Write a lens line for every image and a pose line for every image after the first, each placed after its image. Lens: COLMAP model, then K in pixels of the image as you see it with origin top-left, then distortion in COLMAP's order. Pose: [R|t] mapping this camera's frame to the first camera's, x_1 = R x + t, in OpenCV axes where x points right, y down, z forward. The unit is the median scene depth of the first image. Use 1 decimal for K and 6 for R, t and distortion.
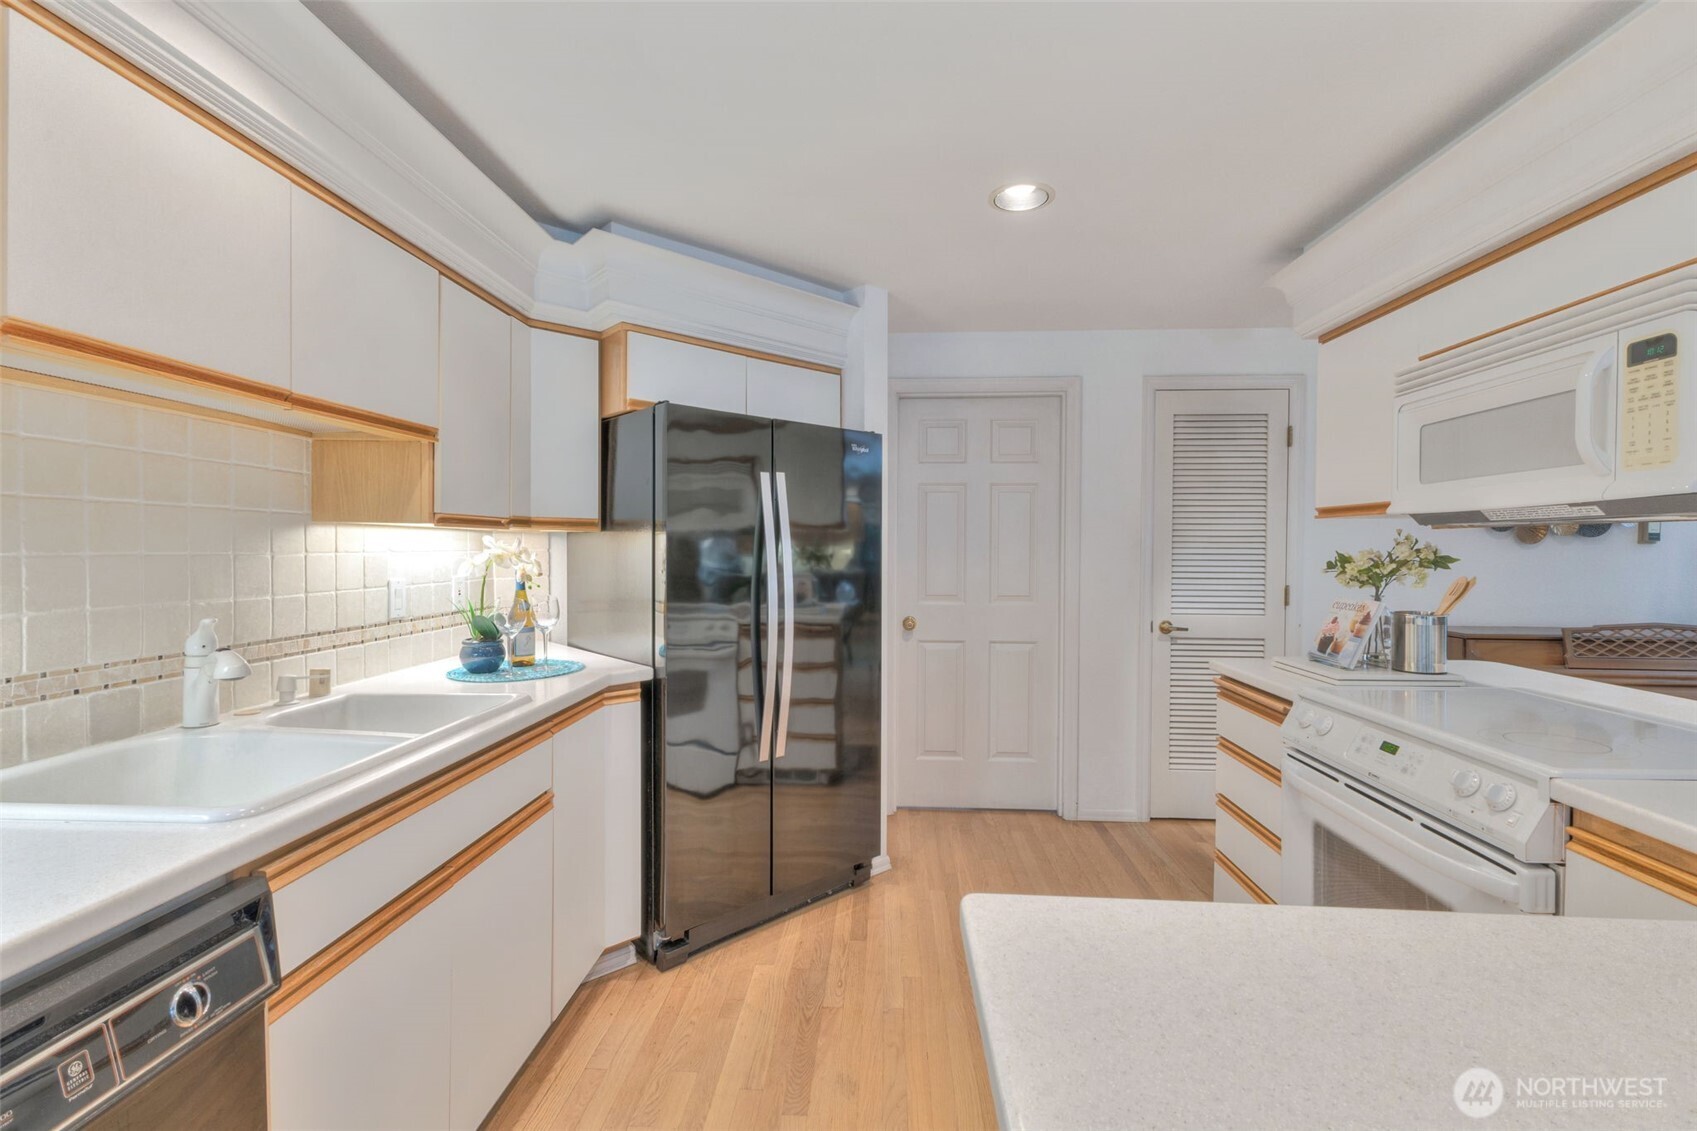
lens RADIAL K [[736.3, 0, 853.1], [0, 736.3, 555.1], [0, 0, 1]] dist [-0.001392, 0.000074]
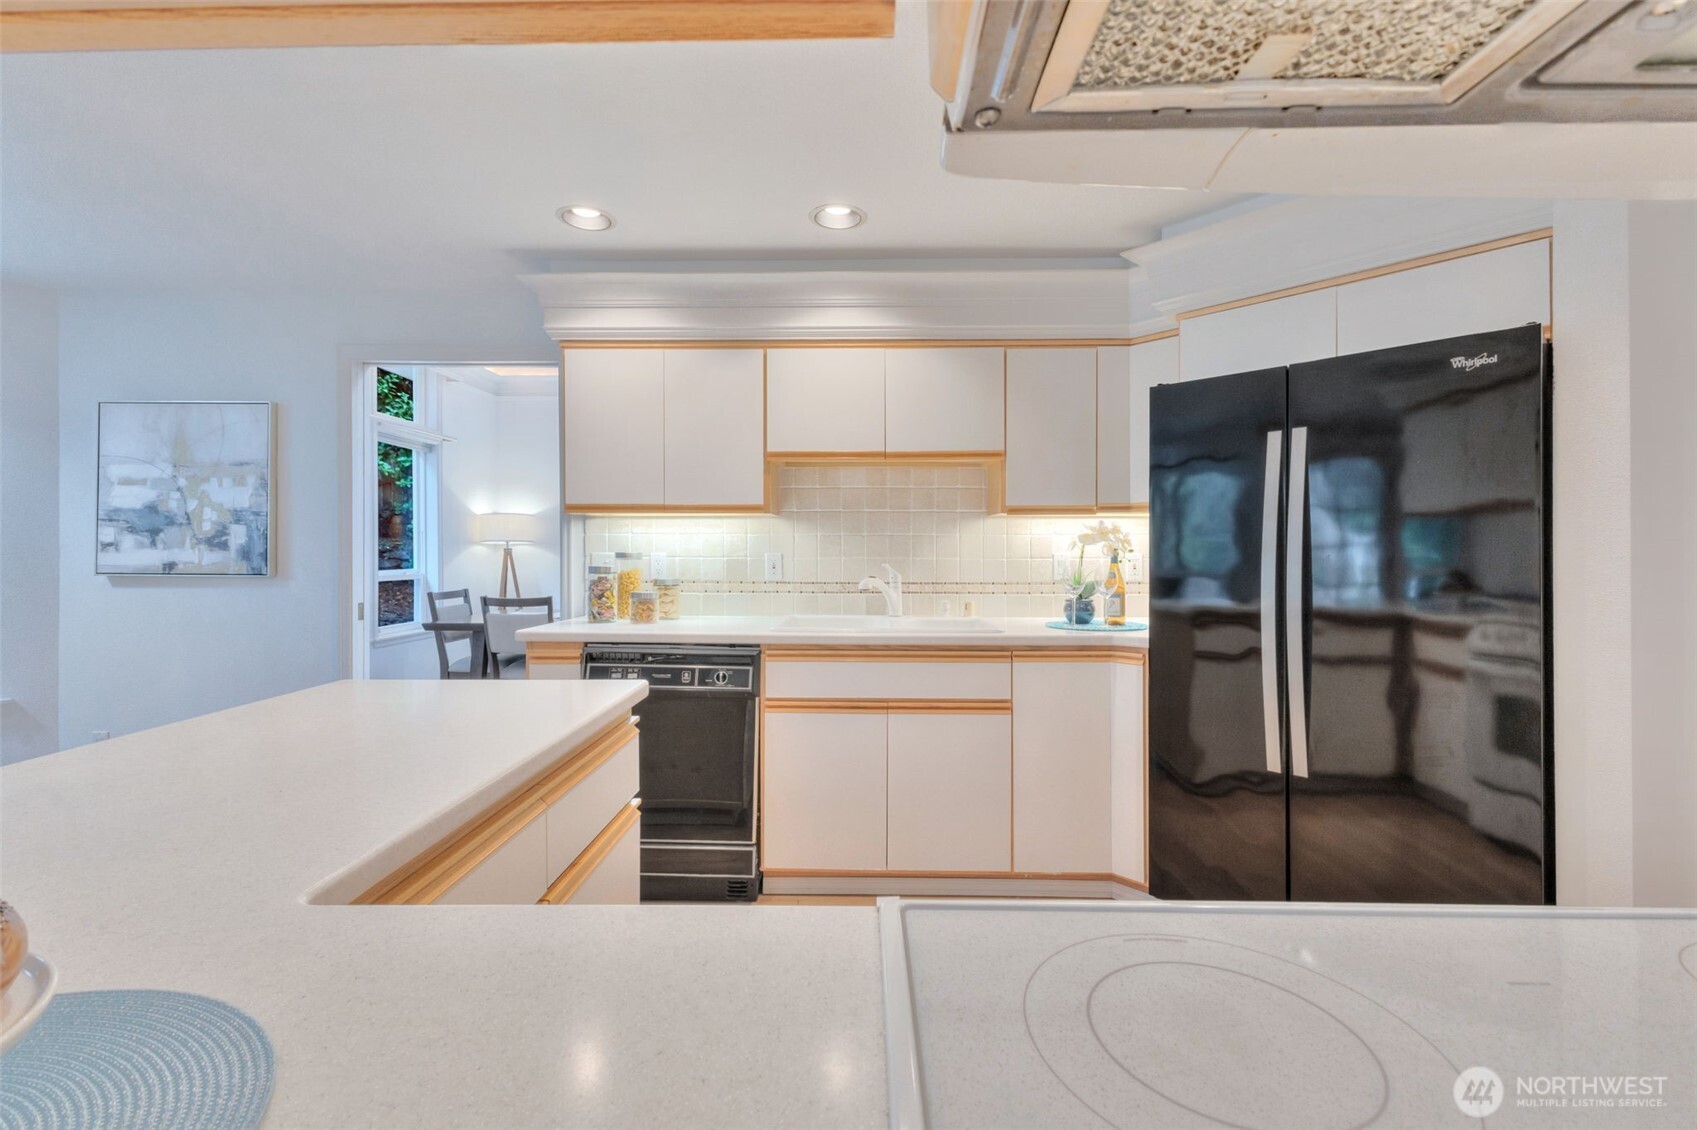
lens RADIAL K [[736.3, 0, 853.1], [0, 736.3, 554.6], [0, 0, 1]] dist [-0.001392, 0.000074]
pose [[0.029772, 0.002000, -0.999555, 0.793436], [-0.004223, 0.999989, 0.001876, 0.033155], [0.999548, 0.004166, 0.029780, 0.533846]]
